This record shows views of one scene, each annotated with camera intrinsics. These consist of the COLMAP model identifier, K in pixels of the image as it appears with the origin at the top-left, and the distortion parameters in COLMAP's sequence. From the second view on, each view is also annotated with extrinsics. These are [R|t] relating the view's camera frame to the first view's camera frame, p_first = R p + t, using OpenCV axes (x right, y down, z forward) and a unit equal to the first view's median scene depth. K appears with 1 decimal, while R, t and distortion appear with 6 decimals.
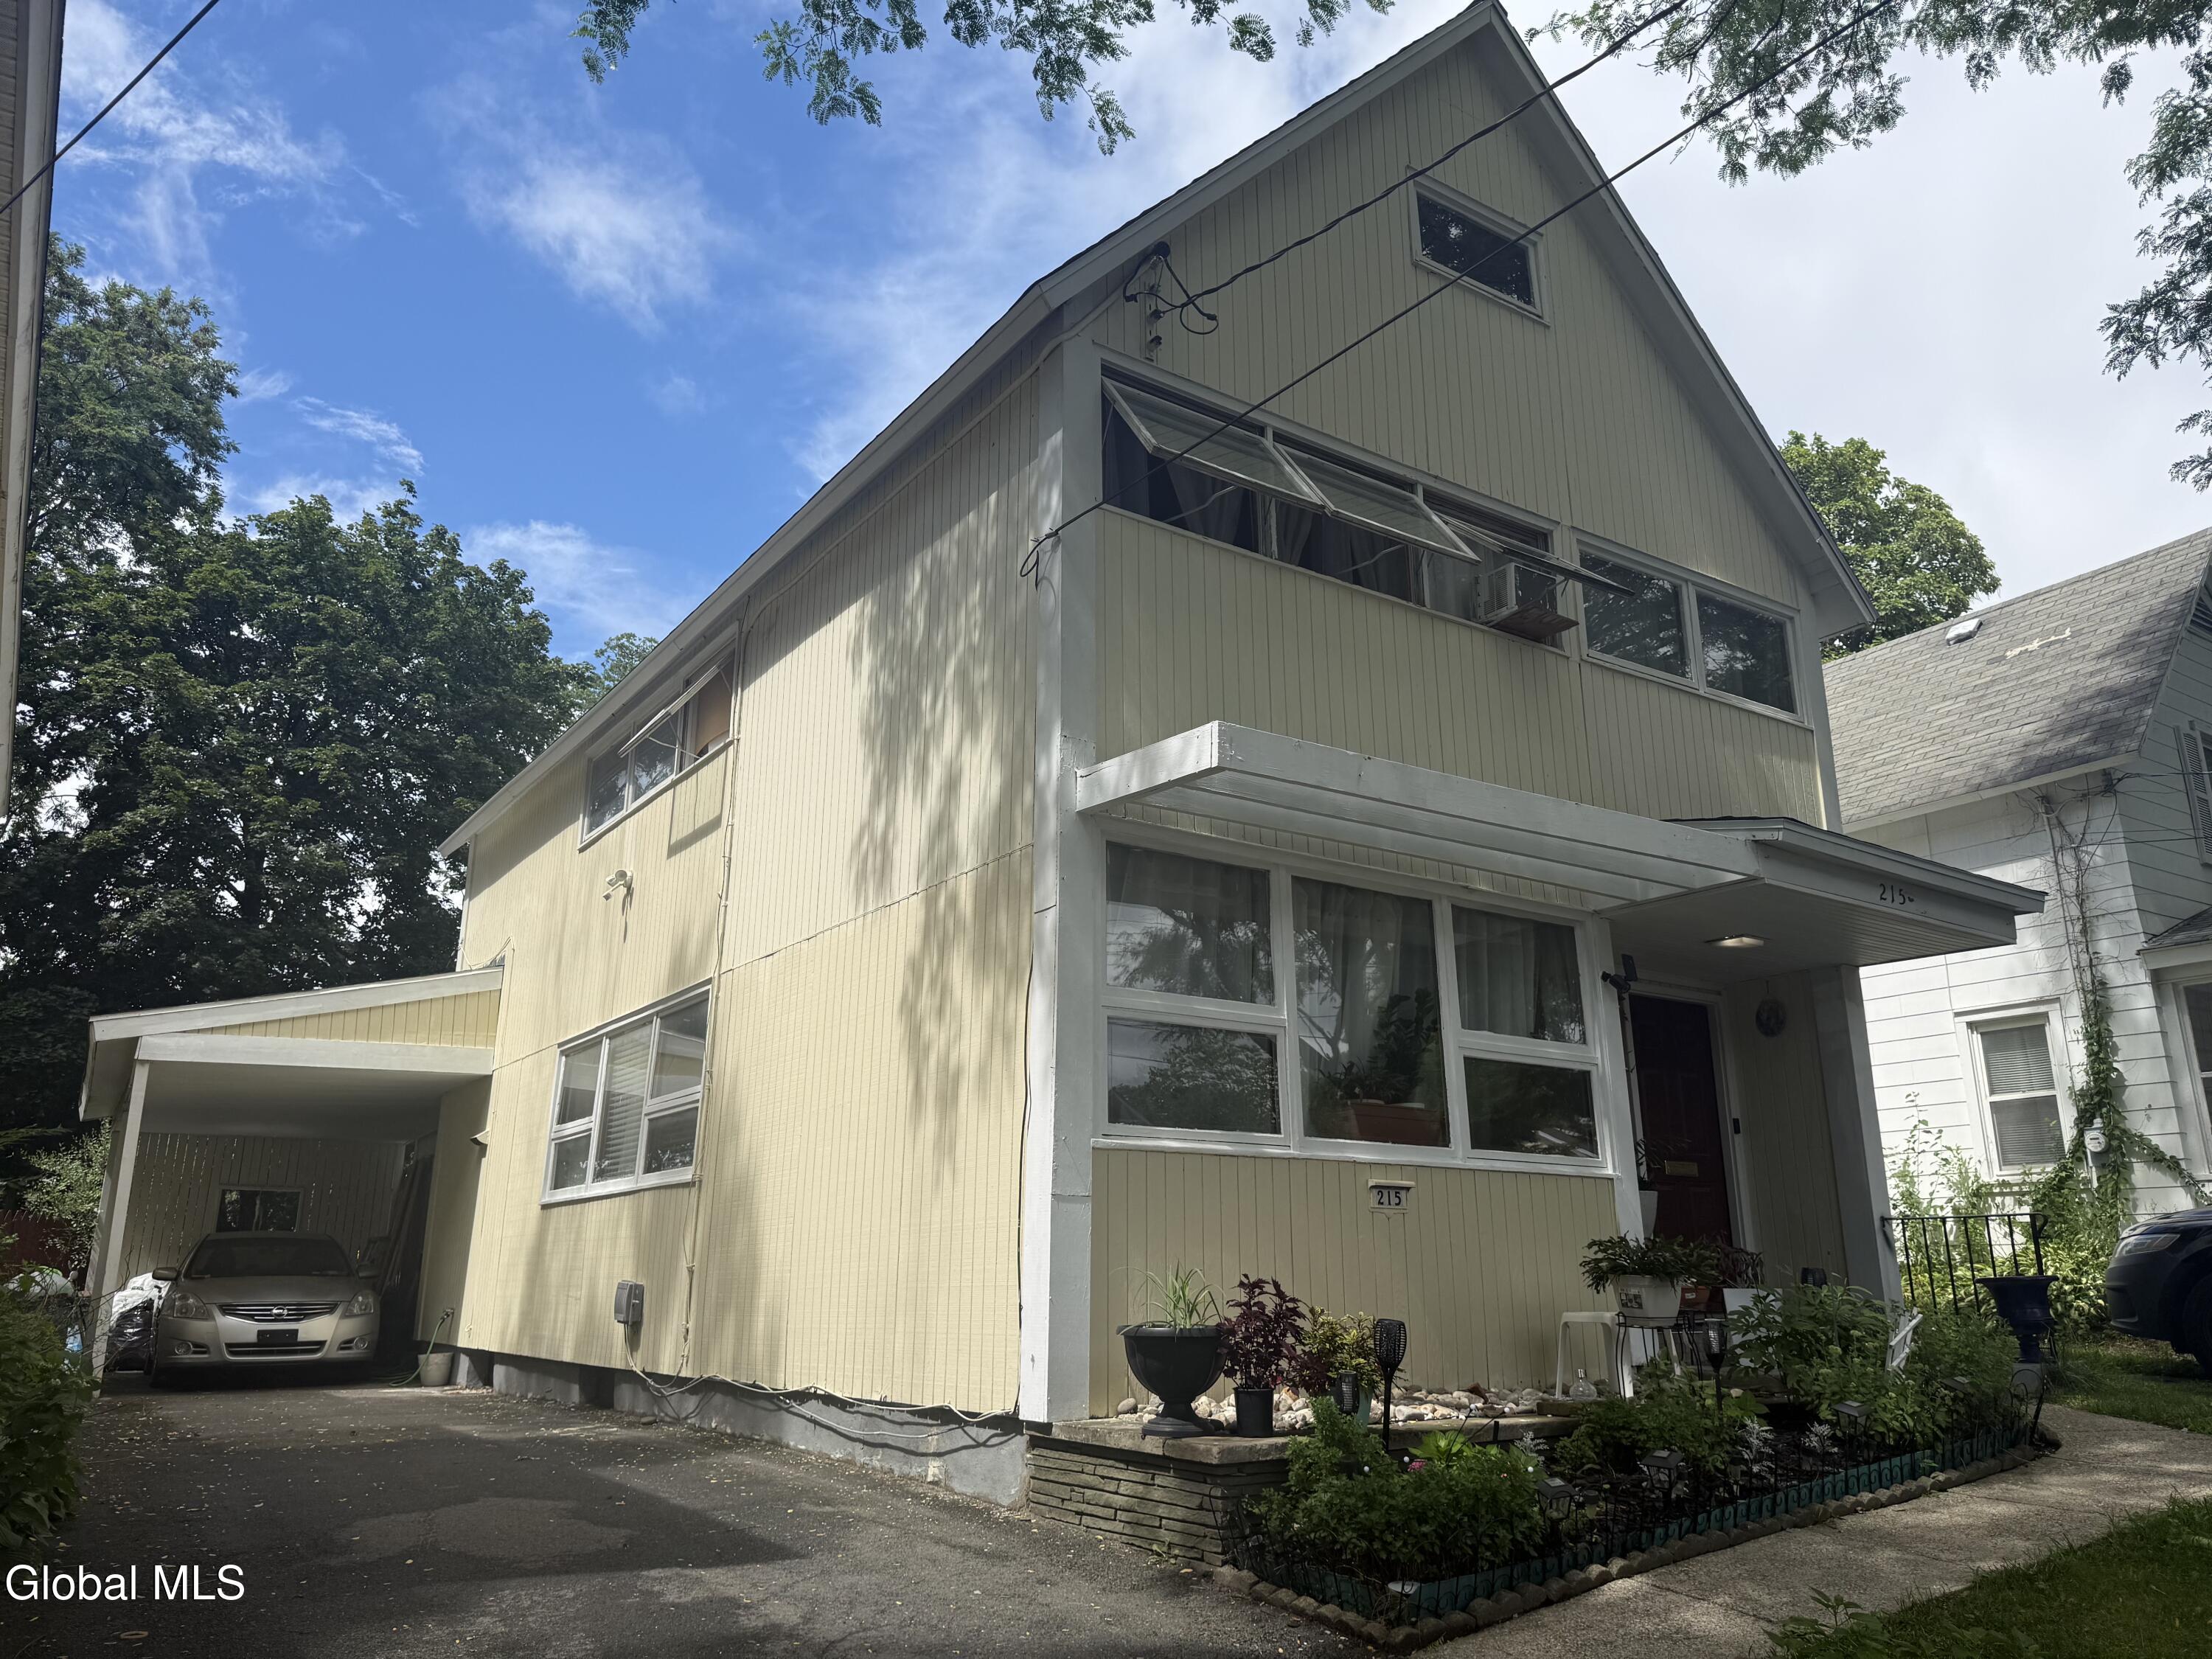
lens RADIAL K [[1557.2, 0, 1108.1], [0, 1557.2, 843.5], [0, 0, 1]] dist [0.112940, -0.176611]
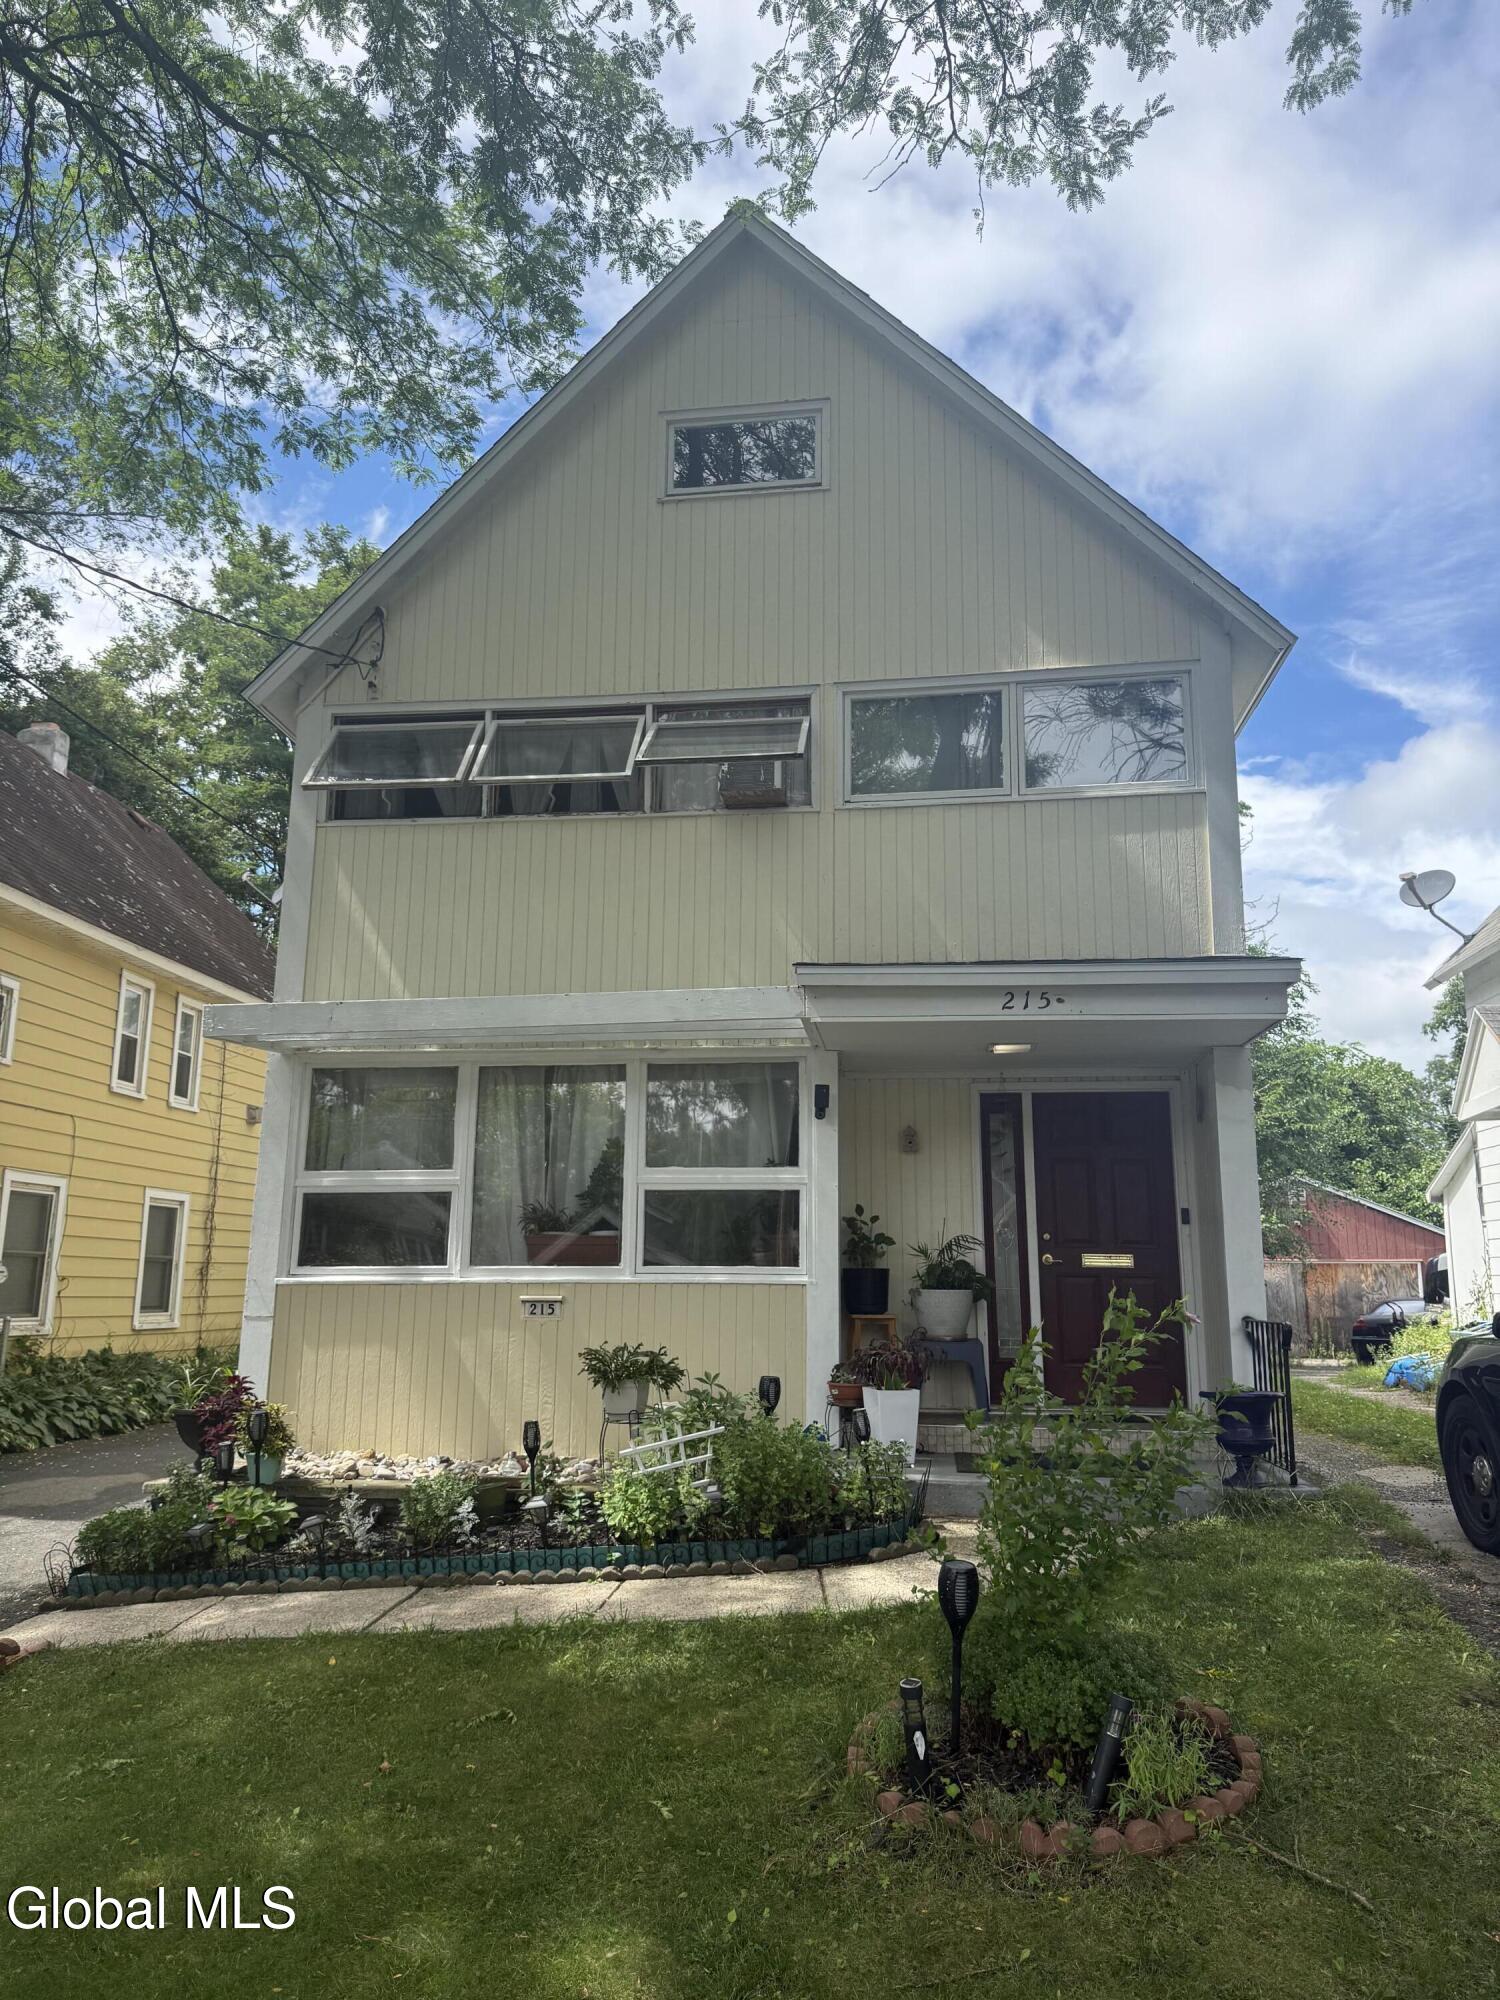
lens RADIAL K [[1408.0, 0, 743.0], [0, 1408.0, 1008.1], [0, 0, 1]] dist [0.112940, -0.176611]
pose [[0.749064, -0.121616, -0.651240, 0.868322], [0.170721, 0.985242, 0.012376, -0.003942], [0.640123, -0.120451, 0.758771, 0.199175]]
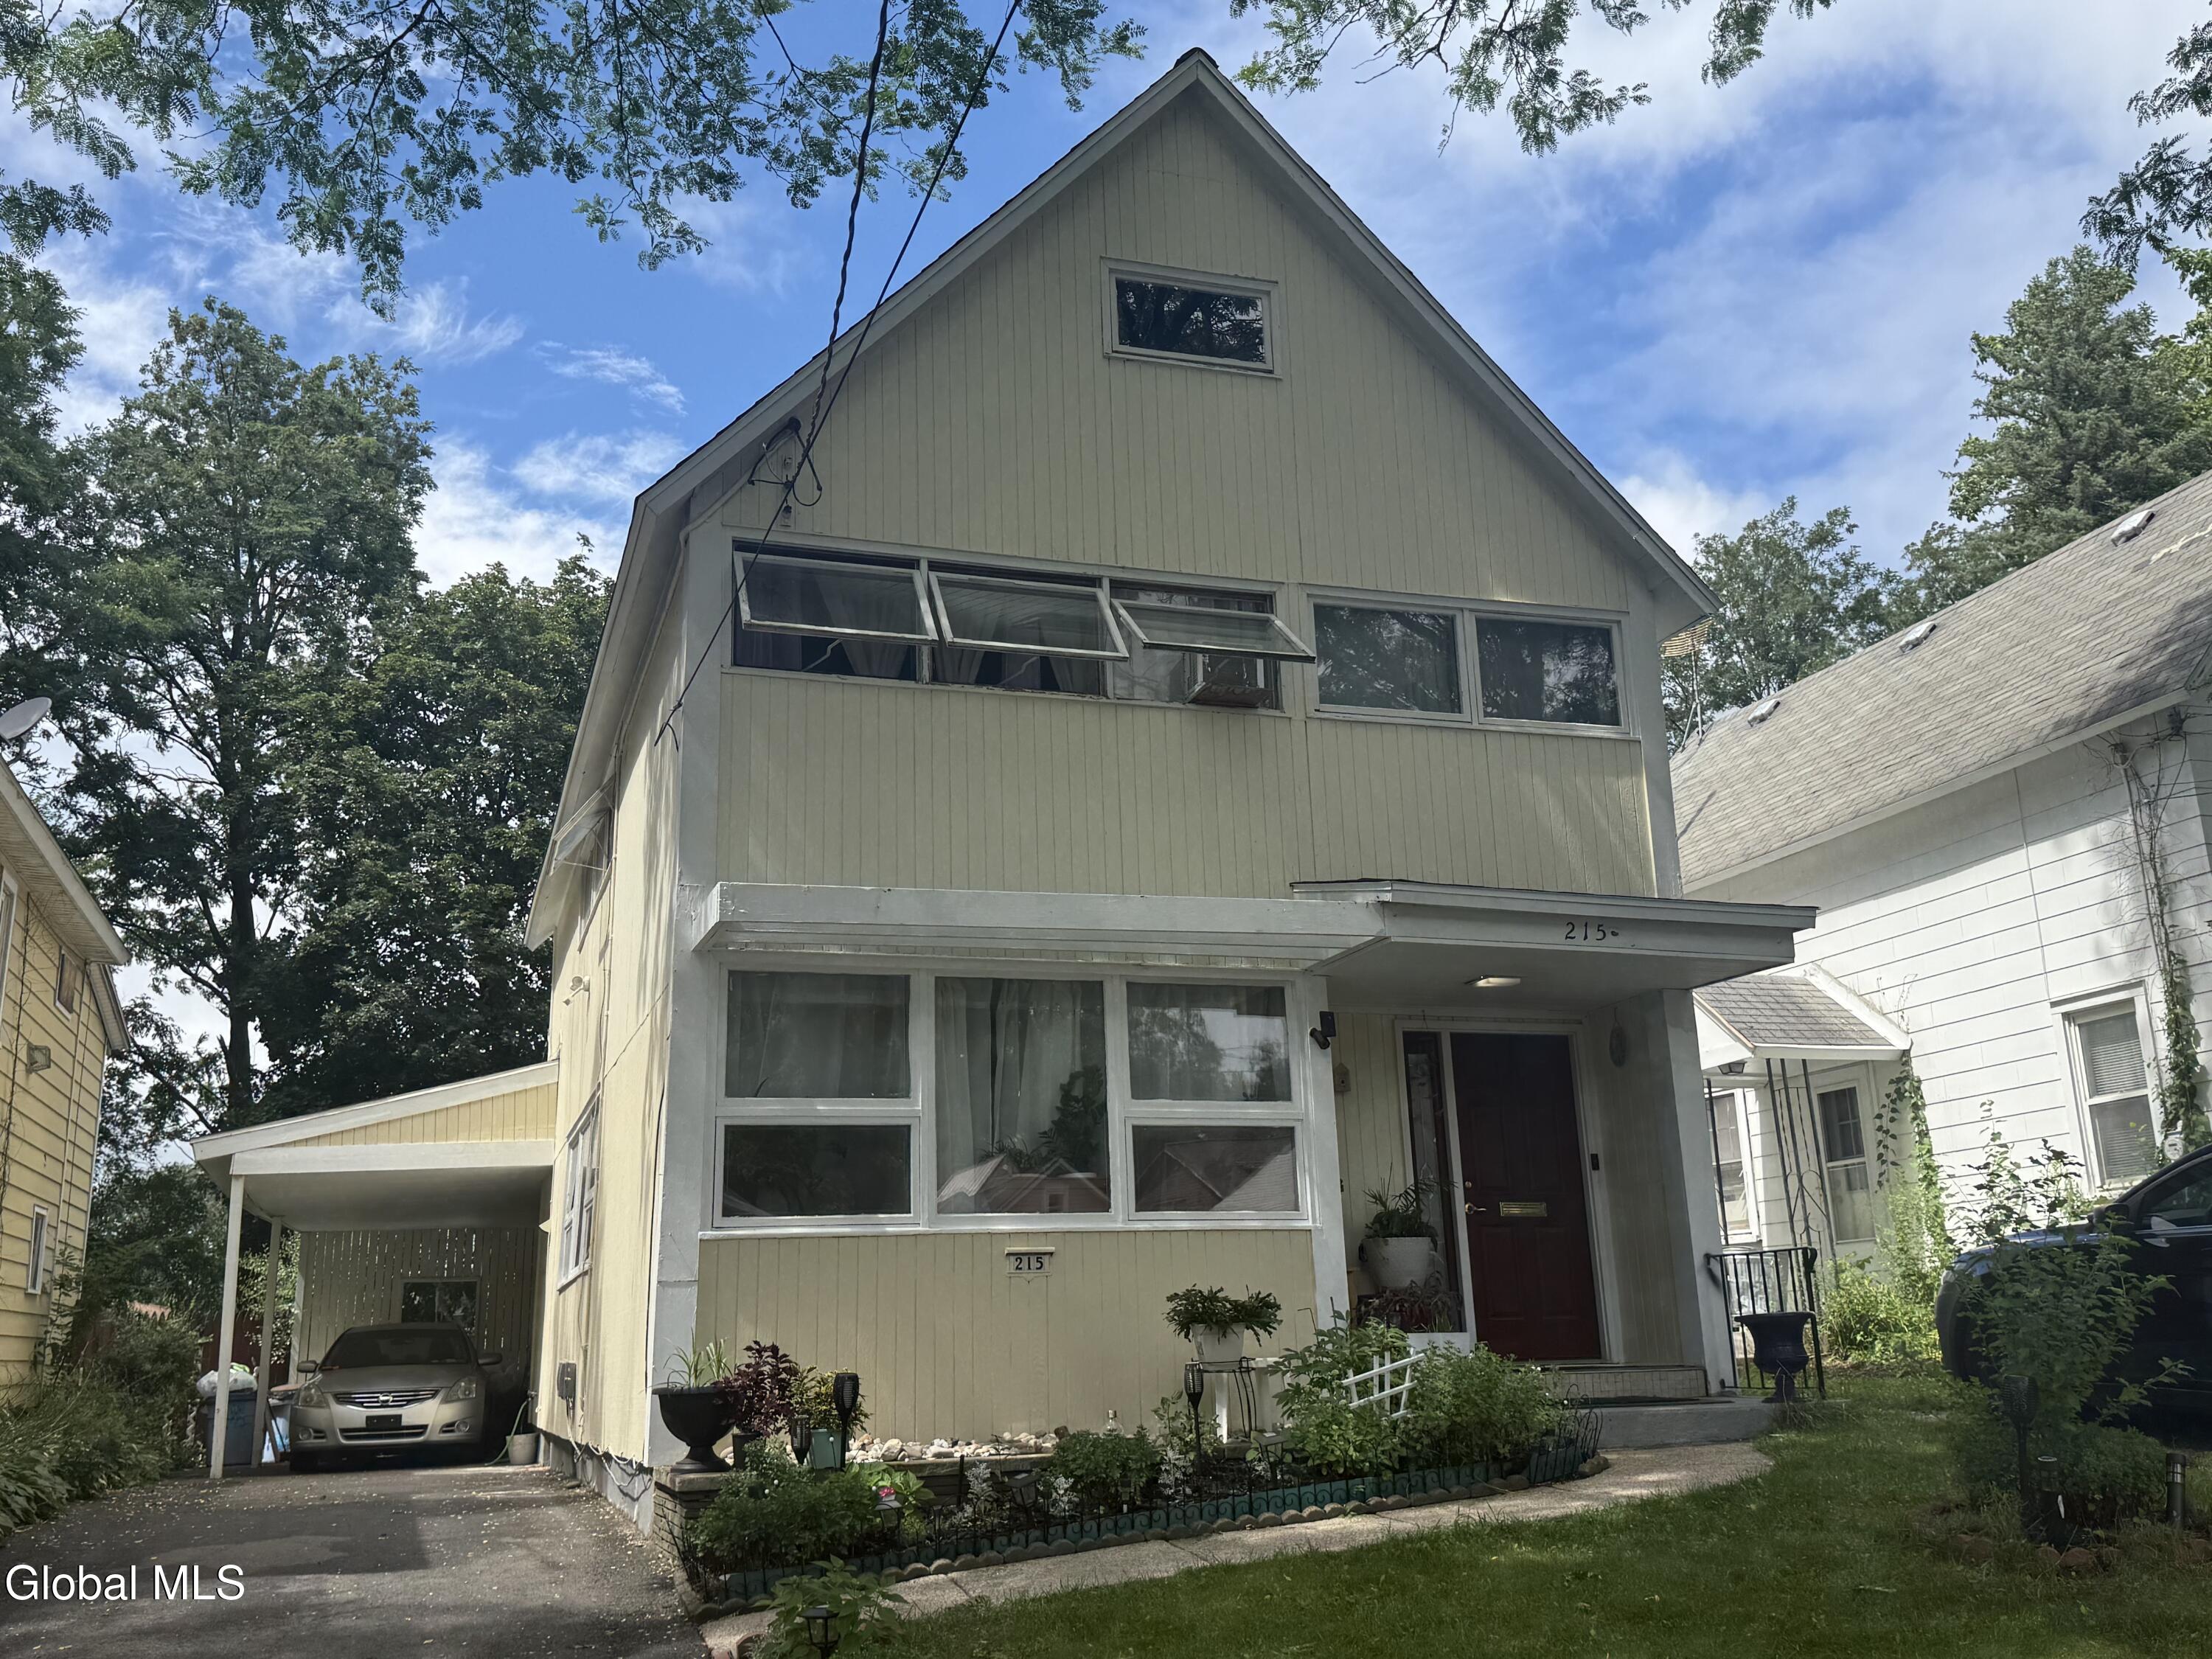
lens RADIAL K [[1945.0, 0, 1105.8], [0, 1945.0, 817.6], [0, 0, 1]] dist [0.185398, -0.408090]
pose [[0.961121, -0.100188, -0.257309, 0.490970], [0.102217, 0.994747, -0.005516, -0.058256], [0.256510, -0.021000, 0.966313, -0.249735]]
